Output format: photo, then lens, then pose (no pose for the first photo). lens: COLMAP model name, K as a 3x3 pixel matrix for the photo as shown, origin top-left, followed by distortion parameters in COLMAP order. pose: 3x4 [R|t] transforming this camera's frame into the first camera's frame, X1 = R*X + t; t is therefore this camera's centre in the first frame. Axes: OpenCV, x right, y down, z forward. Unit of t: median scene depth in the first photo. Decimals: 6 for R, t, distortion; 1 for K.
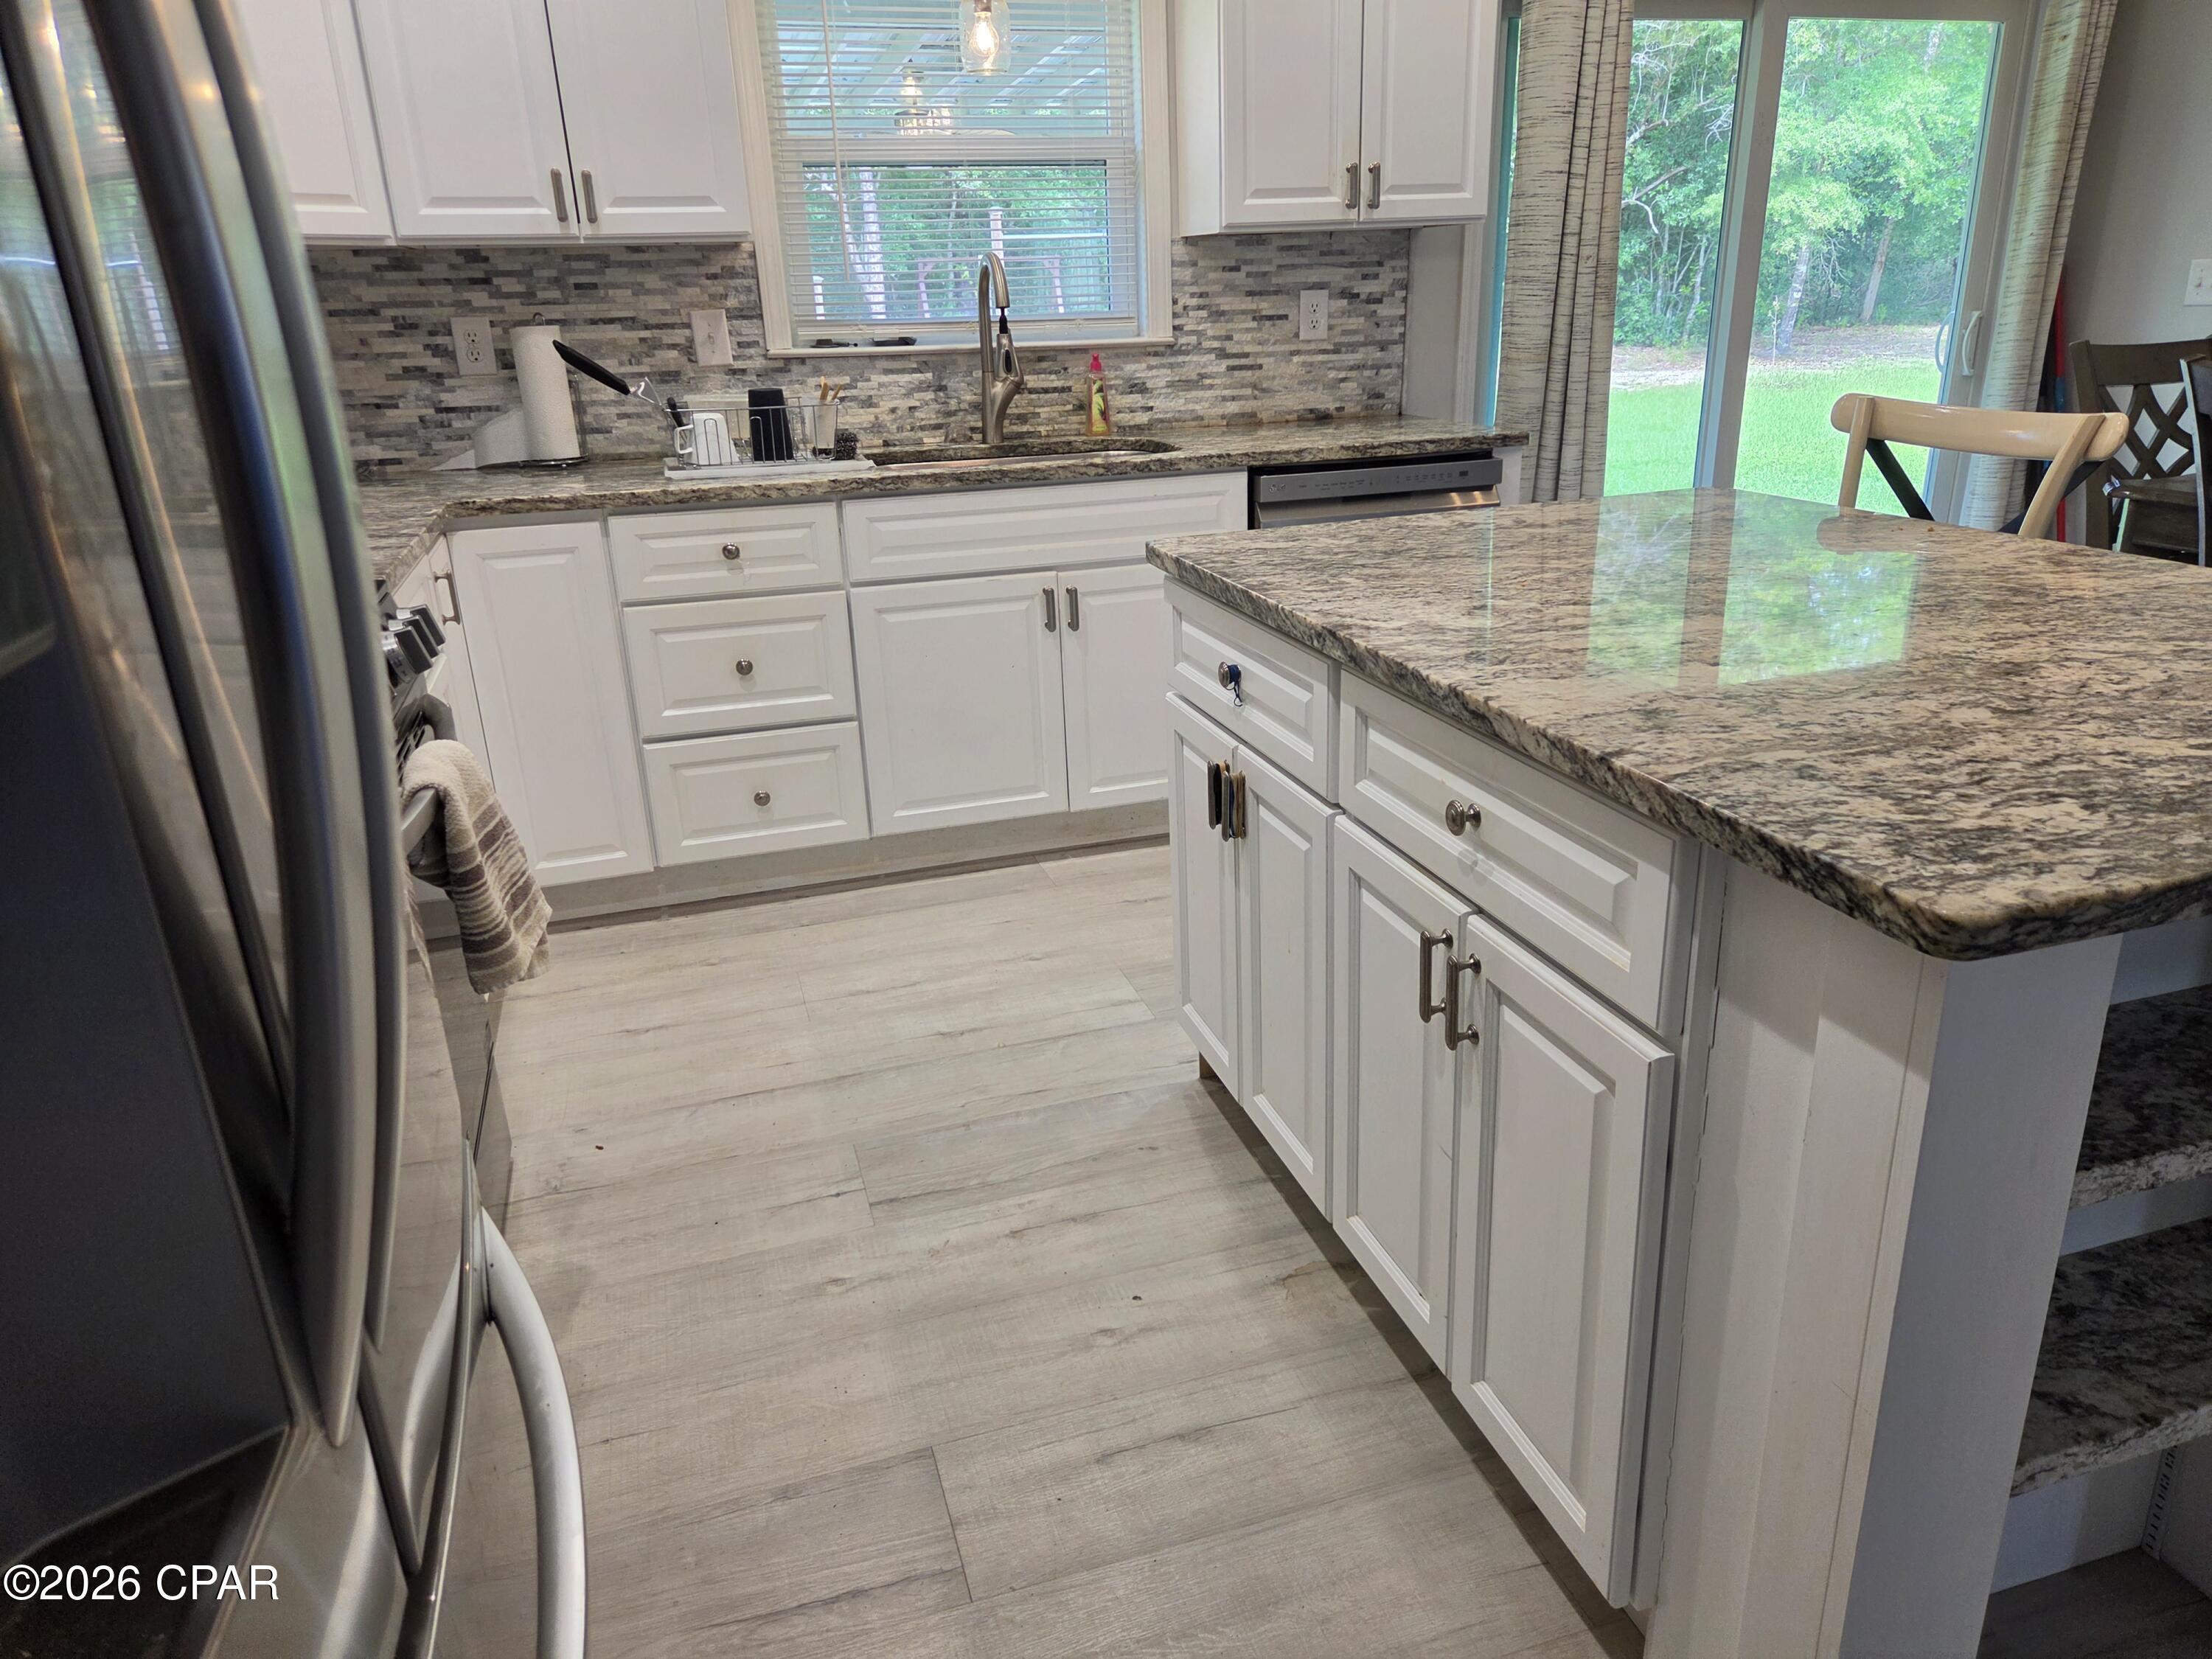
lens RADIAL K [[1482.3, 0, 1127.7], [0, 1482.3, 827.0], [0, 0, 1]] dist [0.069823, -0.060860]
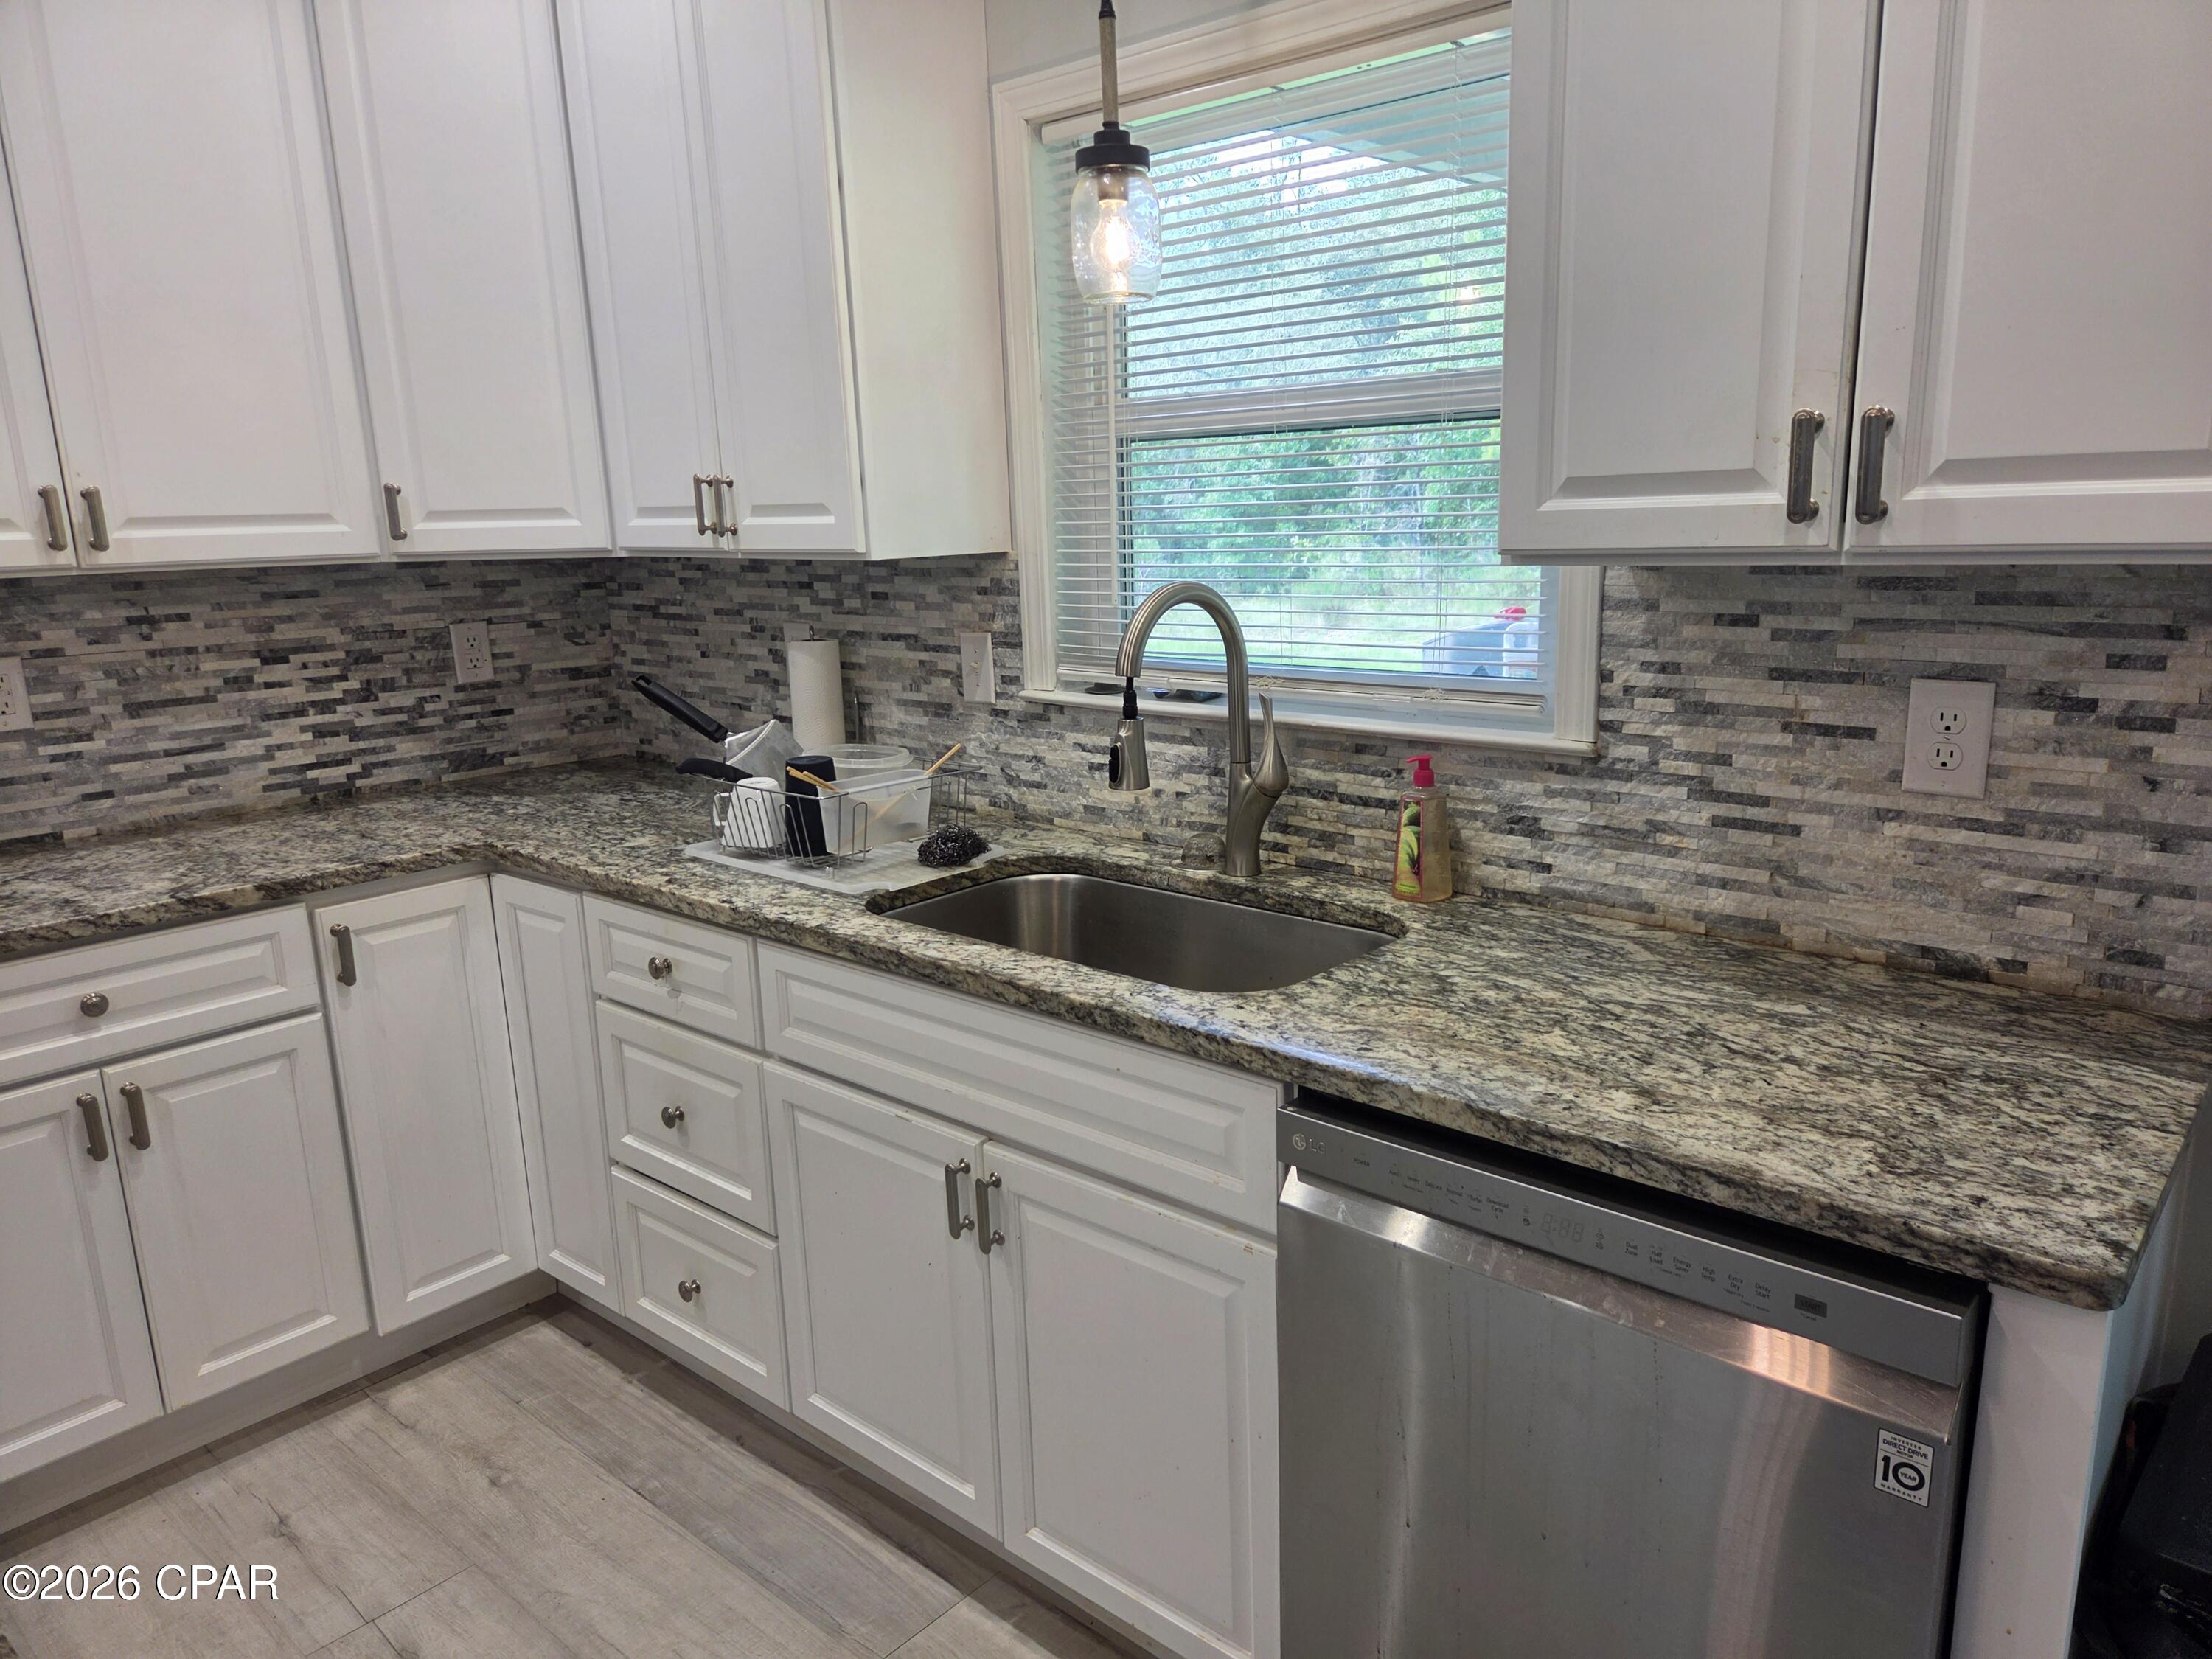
lens RADIAL K [[1482.3, 0, 1133.7], [0, 1482.3, 833.7], [0, 0, 1]] dist [0.069823, -0.060860]
pose [[0.524047, 0.200417, -0.827773, 0.370824], [-0.283270, 0.957601, 0.052517, -0.288171], [0.803201, 0.206962, 0.558600, 0.621867]]
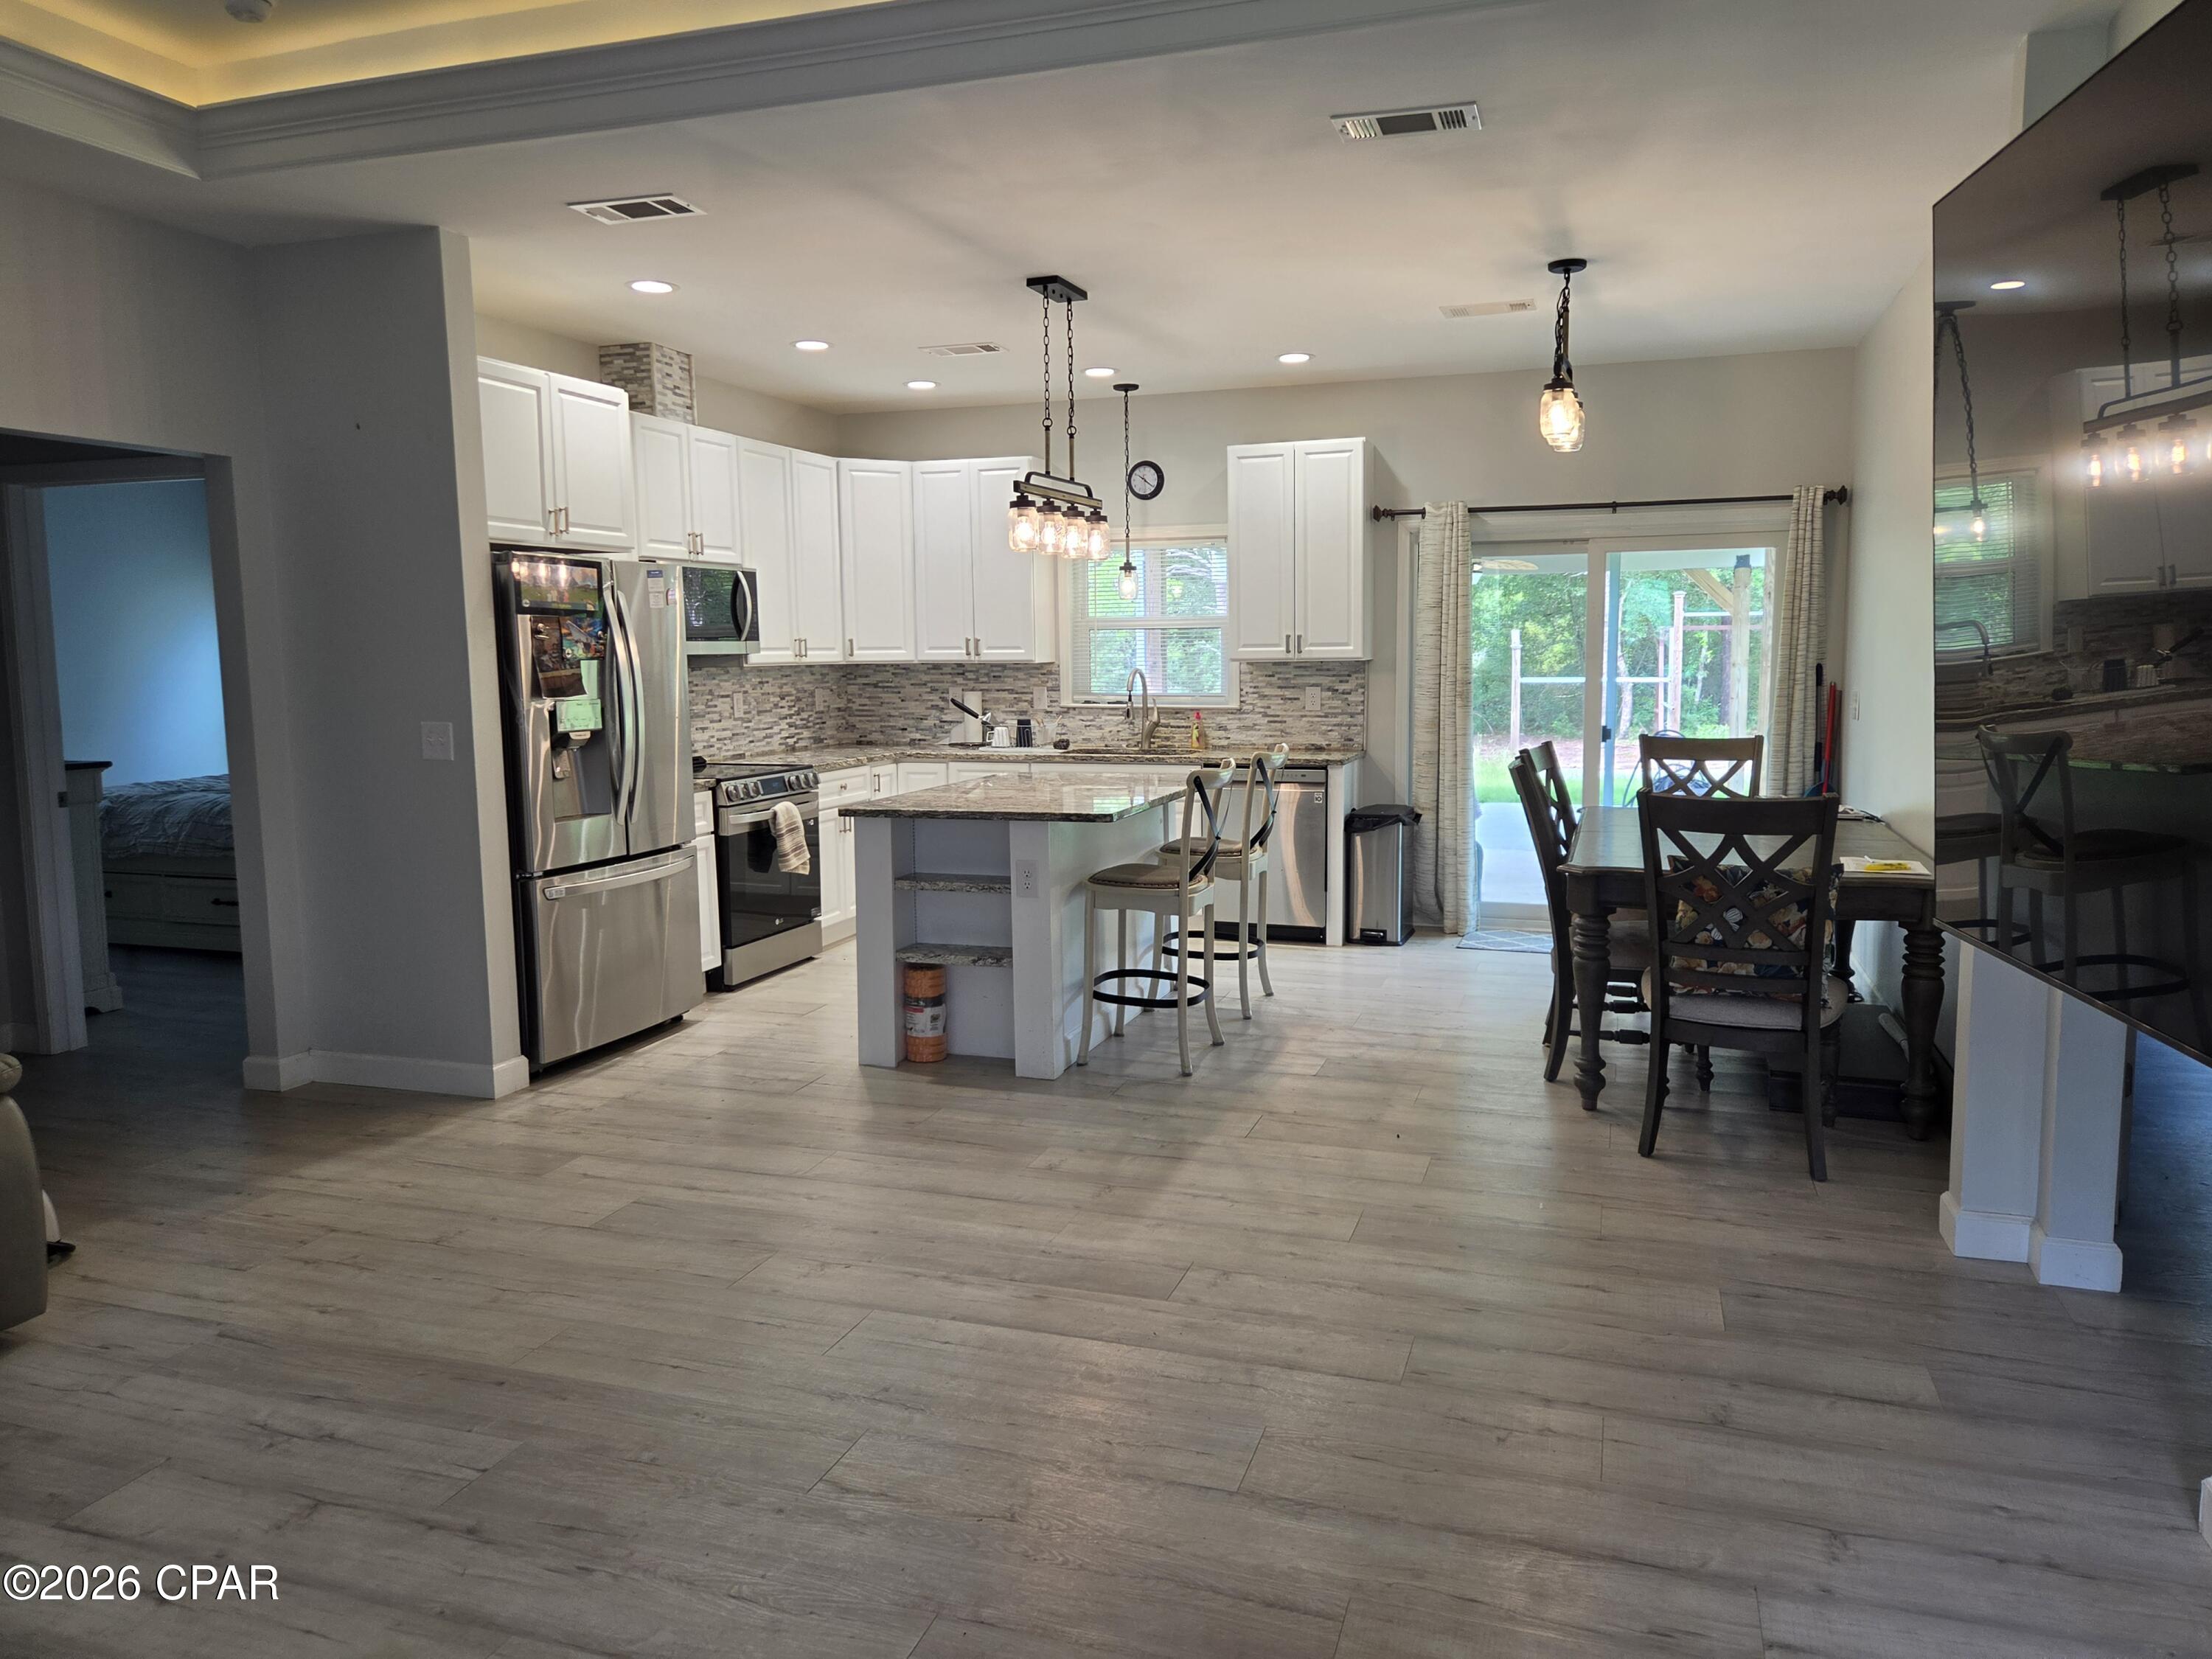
lens RADIAL K [[1482.3, 0, 1112.2], [0, 1482.3, 825.3], [0, 0, 1]] dist [0.069823, -0.060860]
pose [[0.806534, 0.093423, -0.583760, 1.126033], [-0.217738, 0.964965, -0.146400, 0.174648], [0.549630, 0.245183, 0.798619, -0.713215]]
